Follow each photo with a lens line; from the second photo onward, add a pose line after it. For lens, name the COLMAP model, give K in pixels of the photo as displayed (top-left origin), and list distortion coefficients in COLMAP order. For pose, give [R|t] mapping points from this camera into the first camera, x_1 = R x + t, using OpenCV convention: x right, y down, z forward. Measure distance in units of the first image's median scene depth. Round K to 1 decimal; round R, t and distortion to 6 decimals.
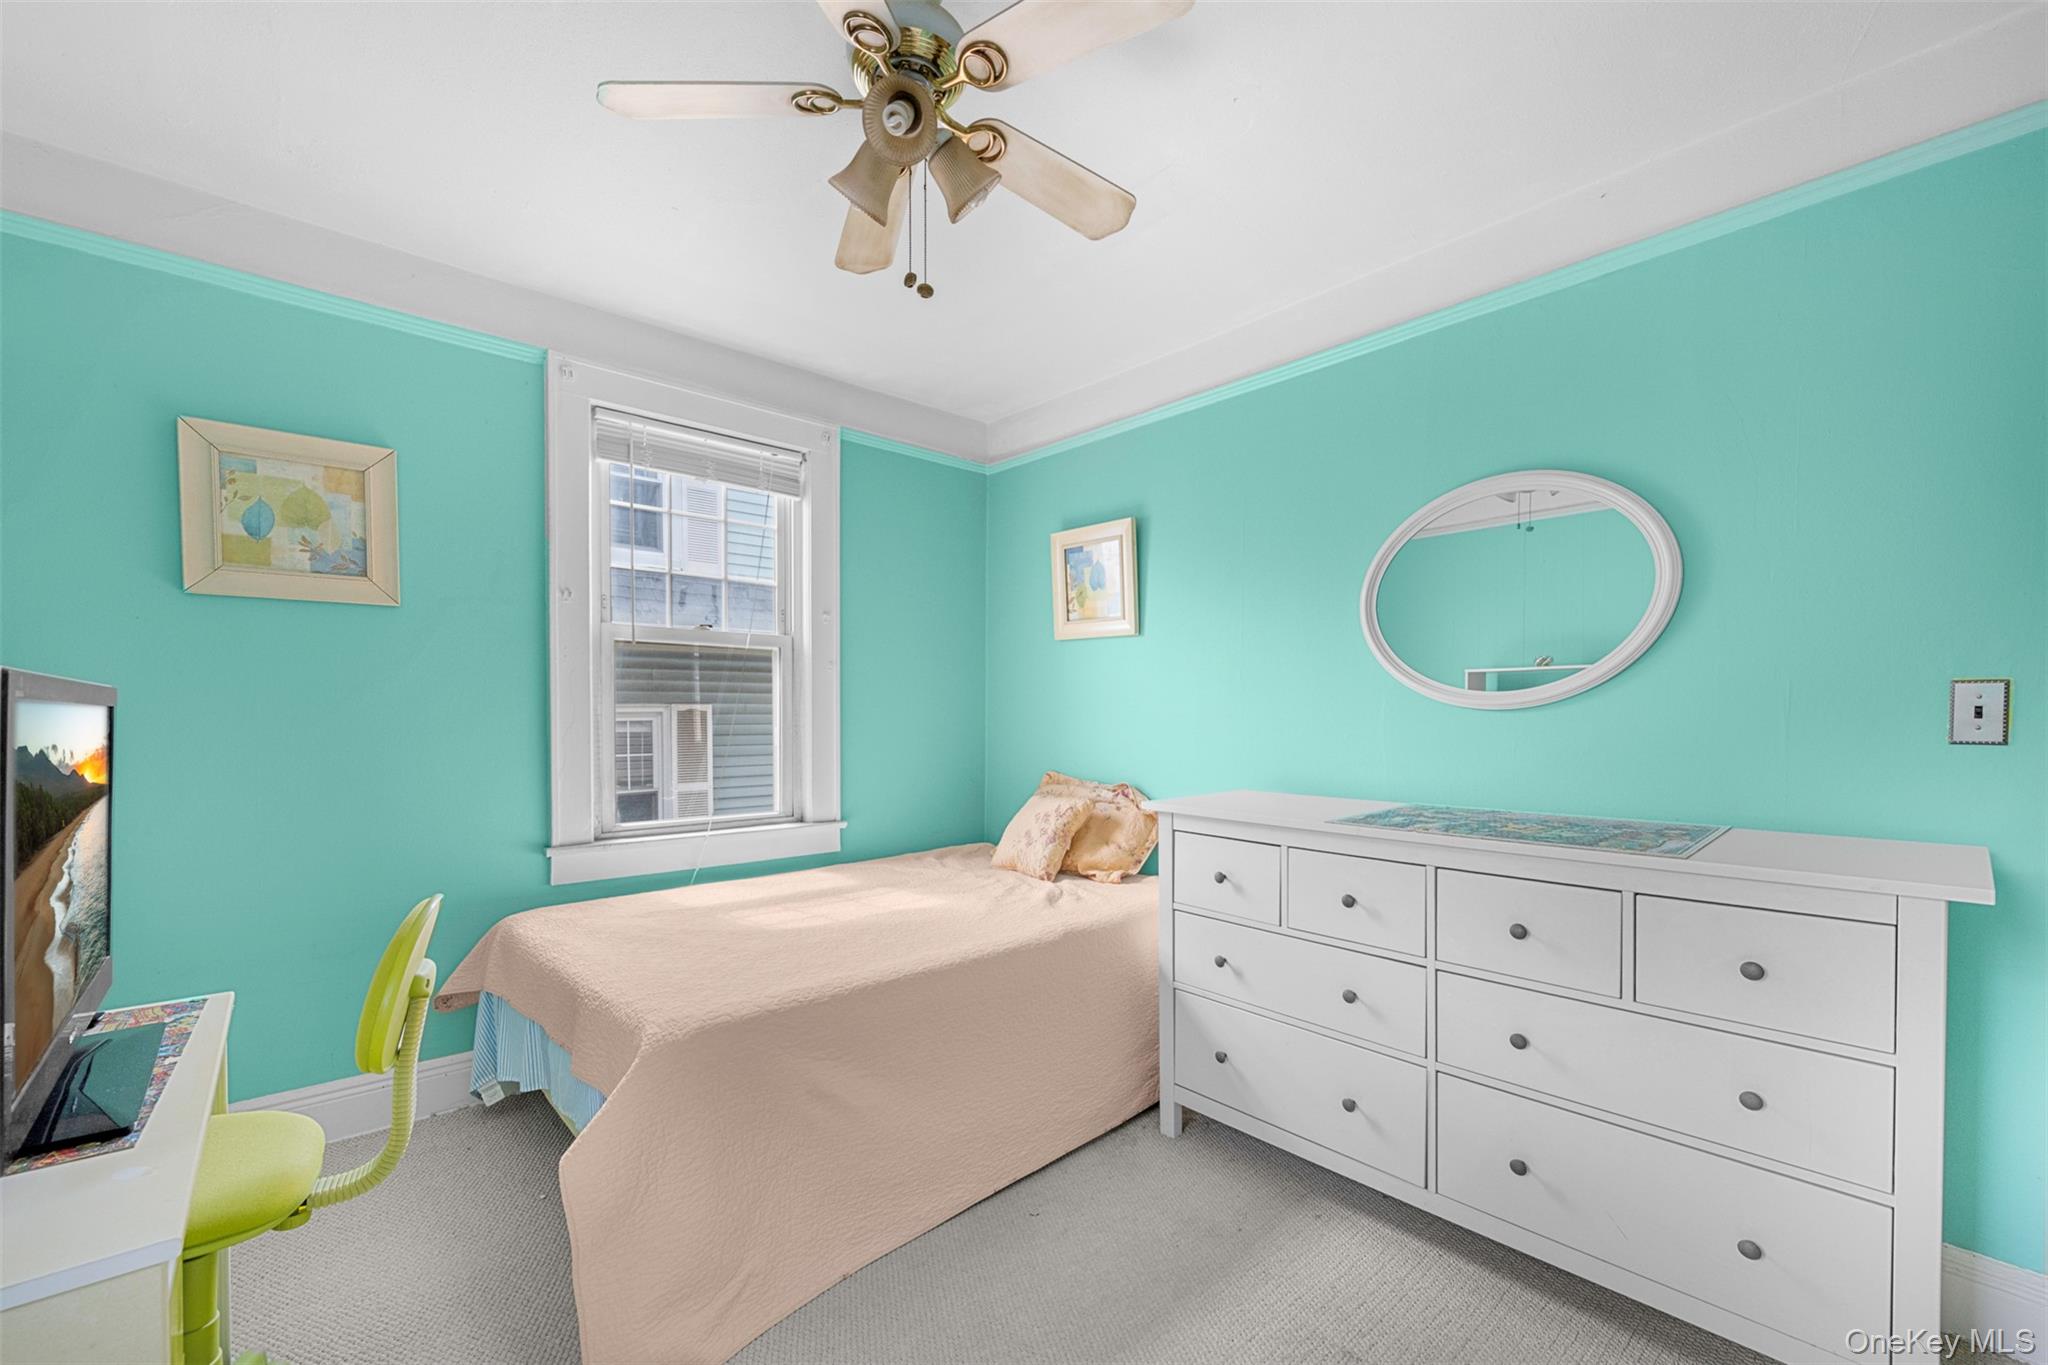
lens RADIAL K [[842.5, 0, 996.6], [0, 842.5, 733.0], [0, 0, 1]] dist [-0.001210, -0.000041]
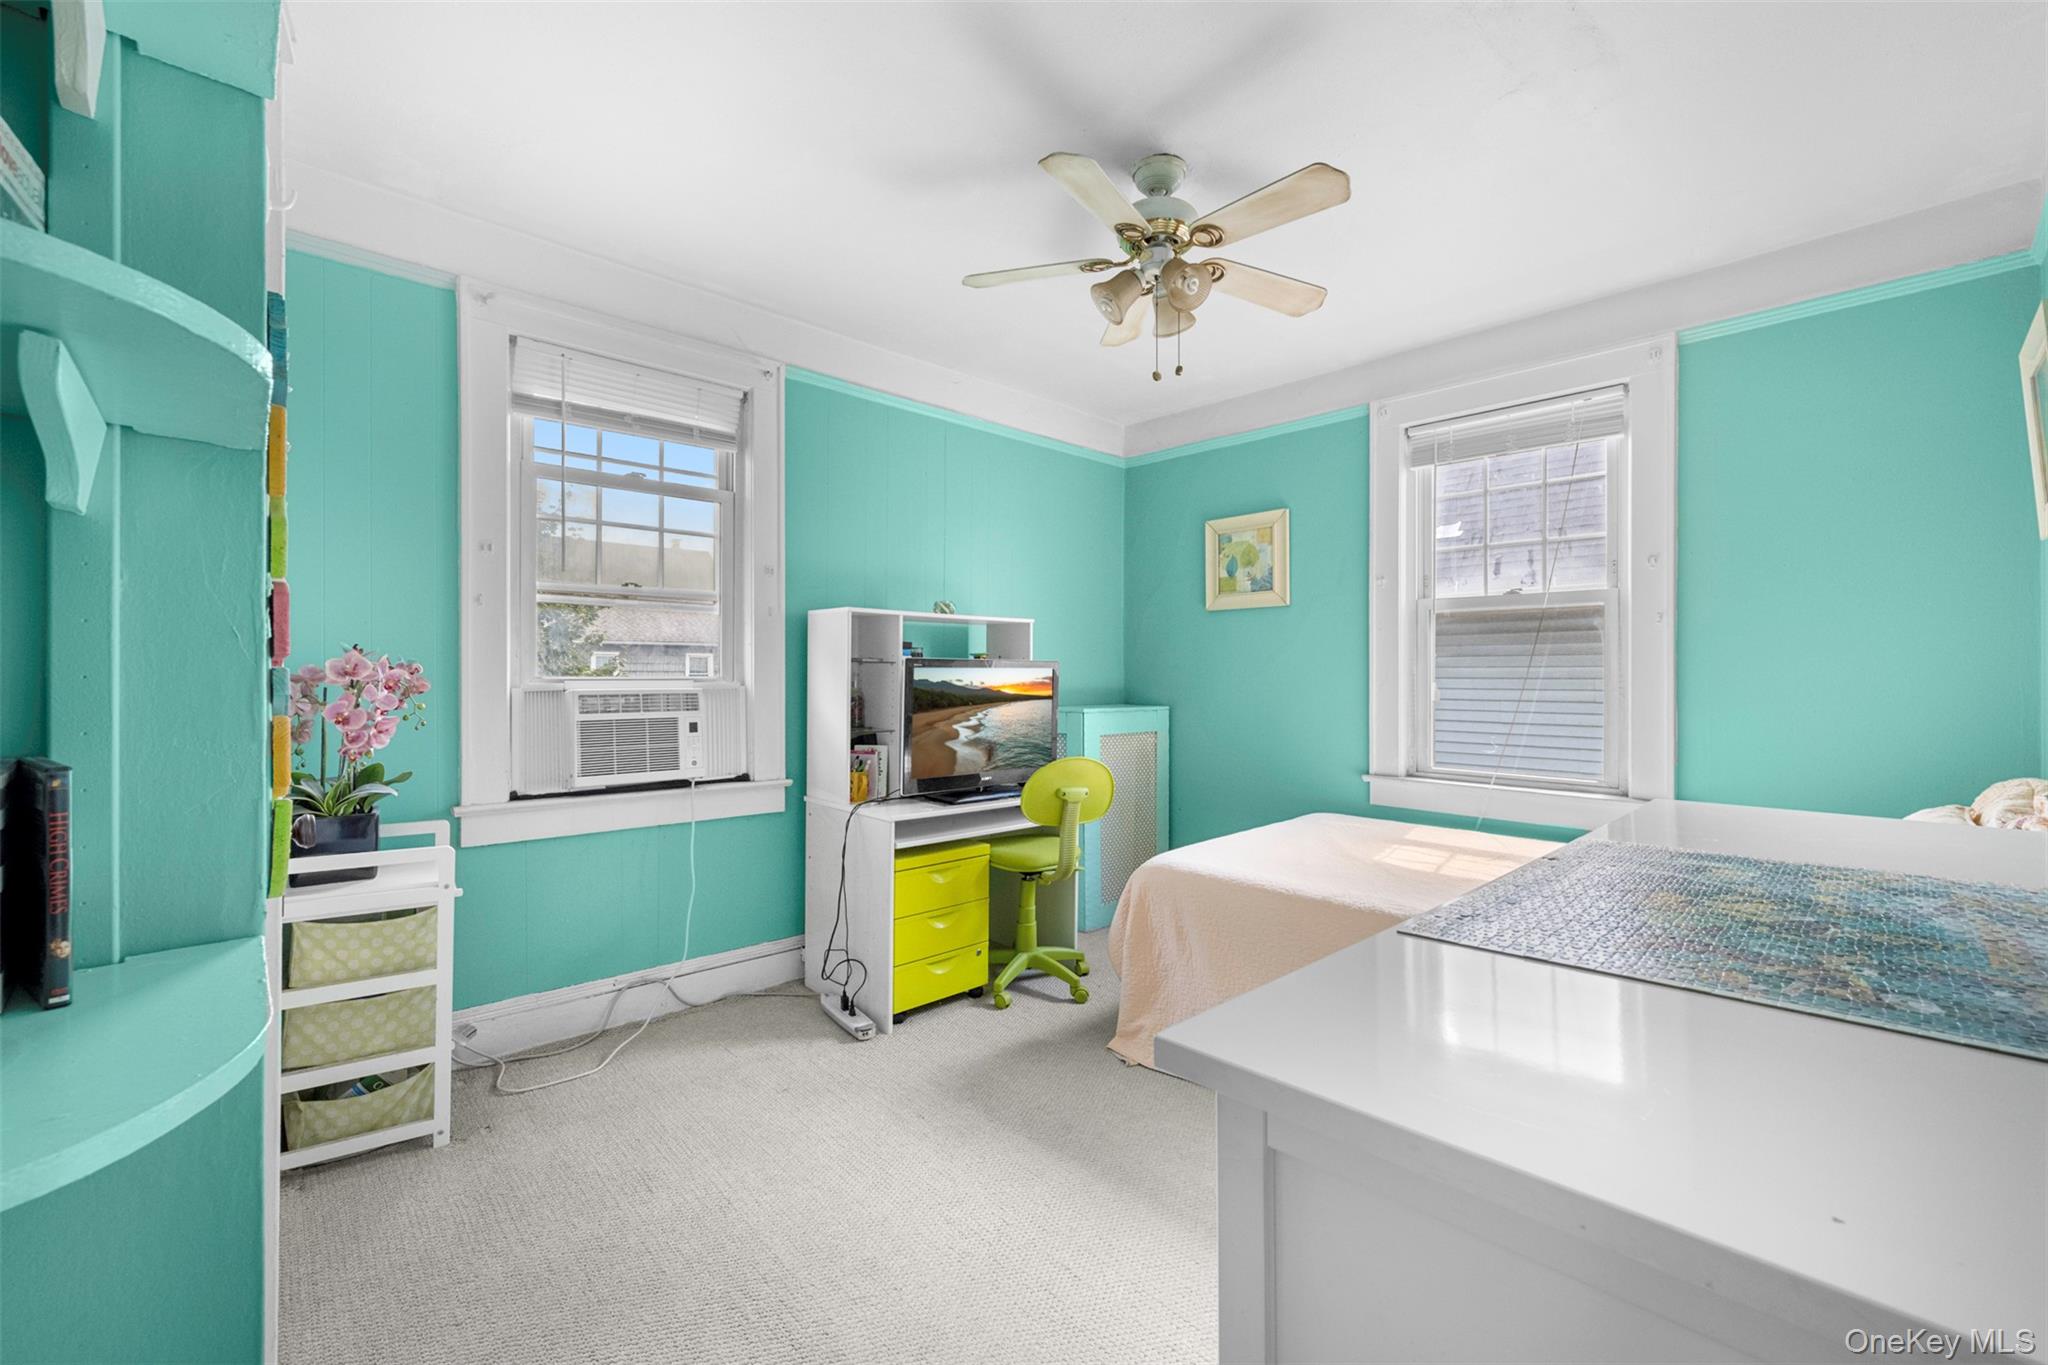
lens RADIAL K [[842.5, 0, 1020.1], [0, 842.5, 677.1], [0, 0, 1]] dist [-0.001210, -0.000041]
pose [[0.013104, 0.002908, -0.999910, 0.882221], [-0.034348, 0.999407, 0.002456, -0.001705], [0.999324, 0.034313, 0.013196, 0.481837]]
